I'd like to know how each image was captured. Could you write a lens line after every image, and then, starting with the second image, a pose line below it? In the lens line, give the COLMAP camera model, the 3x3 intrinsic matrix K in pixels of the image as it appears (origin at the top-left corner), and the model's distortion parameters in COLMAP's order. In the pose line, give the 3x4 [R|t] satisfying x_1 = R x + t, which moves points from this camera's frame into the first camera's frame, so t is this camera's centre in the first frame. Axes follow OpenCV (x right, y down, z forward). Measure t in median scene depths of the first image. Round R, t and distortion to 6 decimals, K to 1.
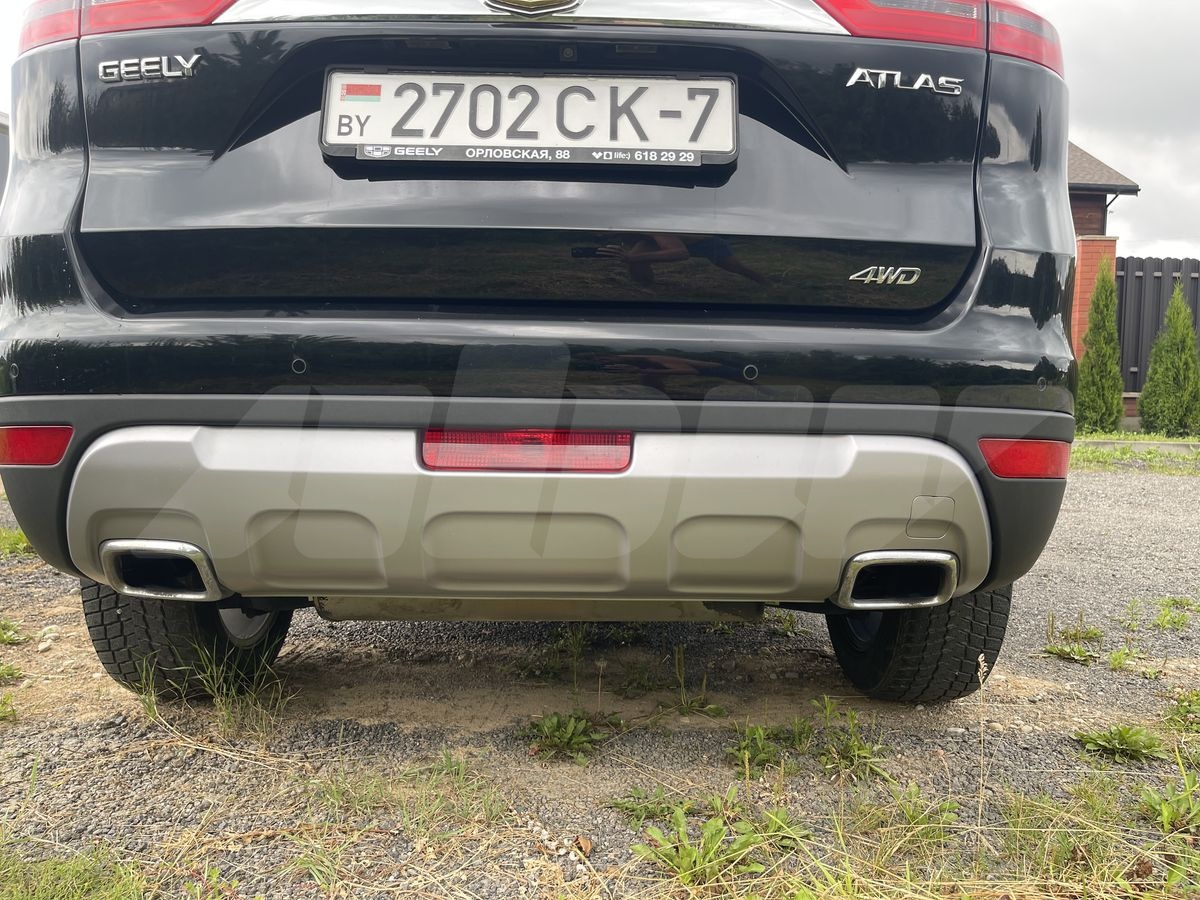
lens RADIAL K [[919.6, 0, 627.0], [0, 919.6, 434.3], [0, 0, 1]] dist [0.062841, -0.084731]
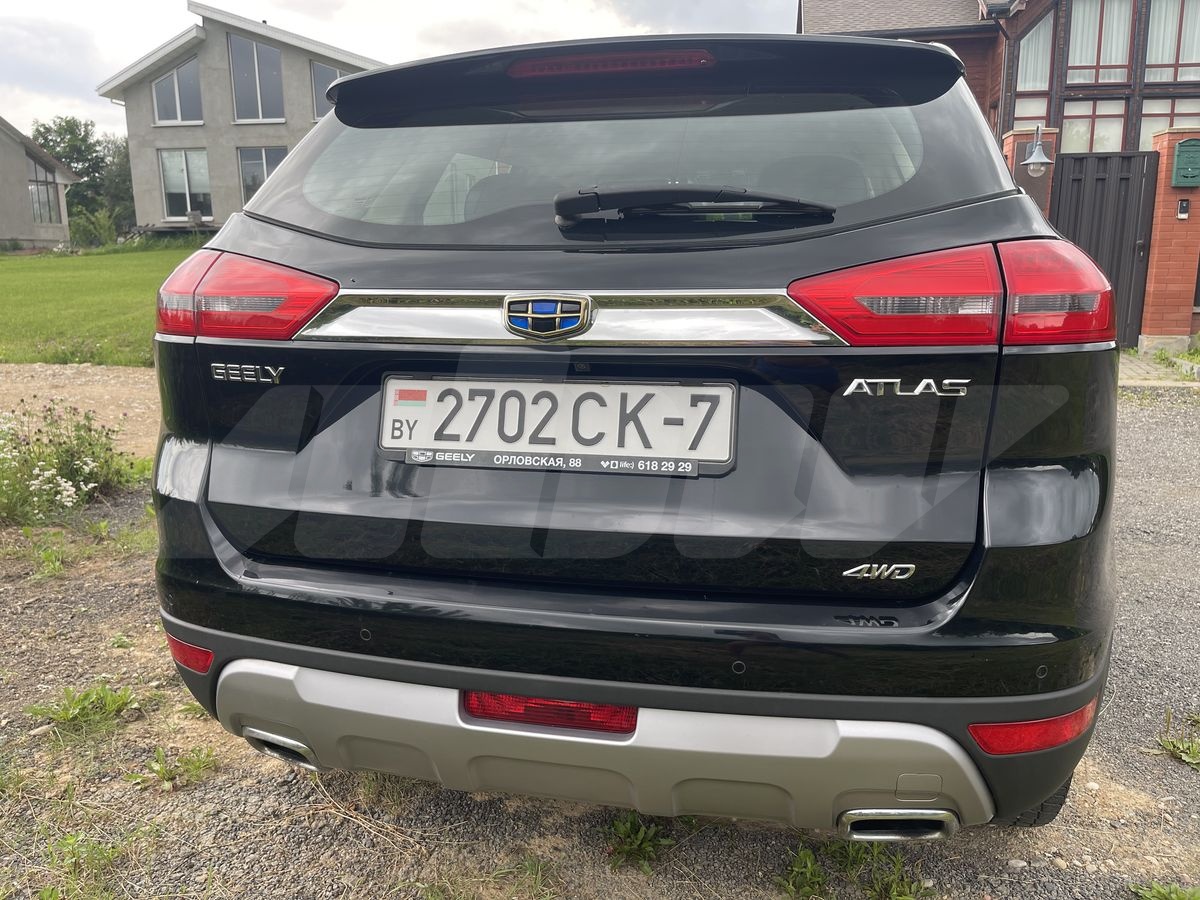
lens RADIAL K [[919.6, 0, 612.1], [0, 919.6, 442.7], [0, 0, 1]] dist [0.062841, -0.084731]
pose [[0.972891, 0.027297, -0.229647, 0.225912], [0.005909, 0.989751, 0.142683, -0.476906], [0.231188, -0.140172, 0.962758, -0.061054]]
